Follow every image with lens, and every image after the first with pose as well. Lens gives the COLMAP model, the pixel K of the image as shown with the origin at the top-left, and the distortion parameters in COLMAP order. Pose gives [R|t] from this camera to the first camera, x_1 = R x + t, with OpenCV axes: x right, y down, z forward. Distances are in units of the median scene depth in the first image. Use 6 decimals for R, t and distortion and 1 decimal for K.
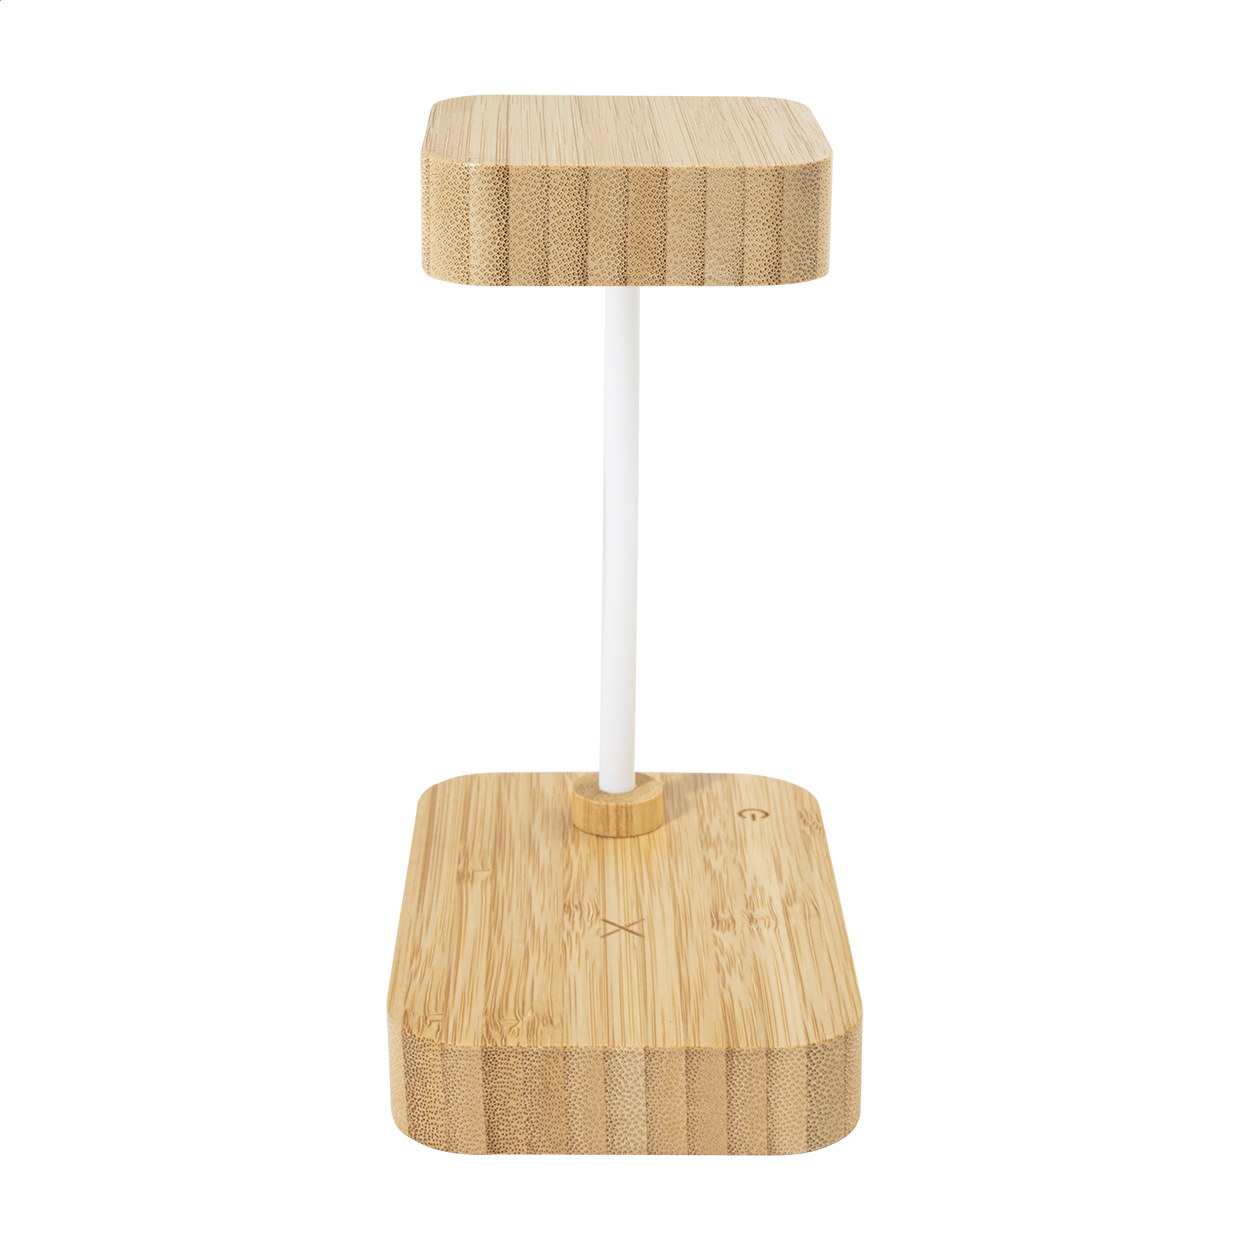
lens RADIAL K [[2621.8, 0, 681.4], [0, 2621.8, 625.2], [0, 0, 1]] dist [-0.962237, 0.009307]
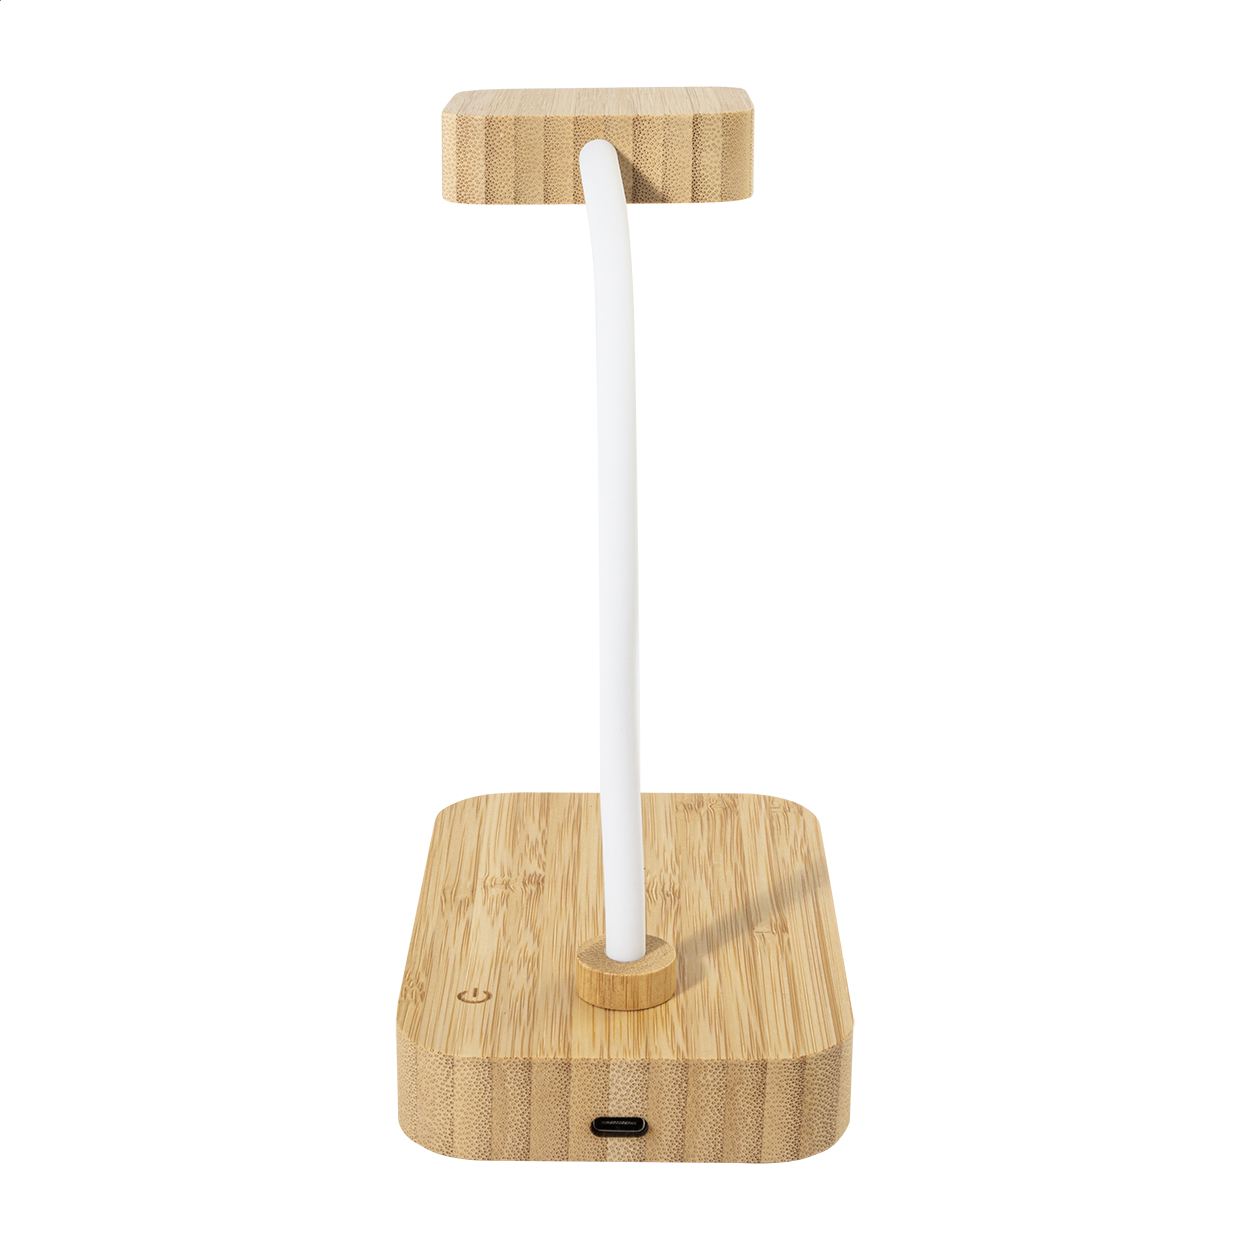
lens RADIAL K [[2621.8, 0, 681.4], [0, 2621.8, 625.2], [0, 0, 1]] dist [-0.962237, 0.009307]
pose [[-0.999297, -0.036282, 0.009391, -0.052683], [-0.025010, 0.832208, 0.553899, -0.582487], [-0.027912, 0.553275, -0.832531, 1.844603]]
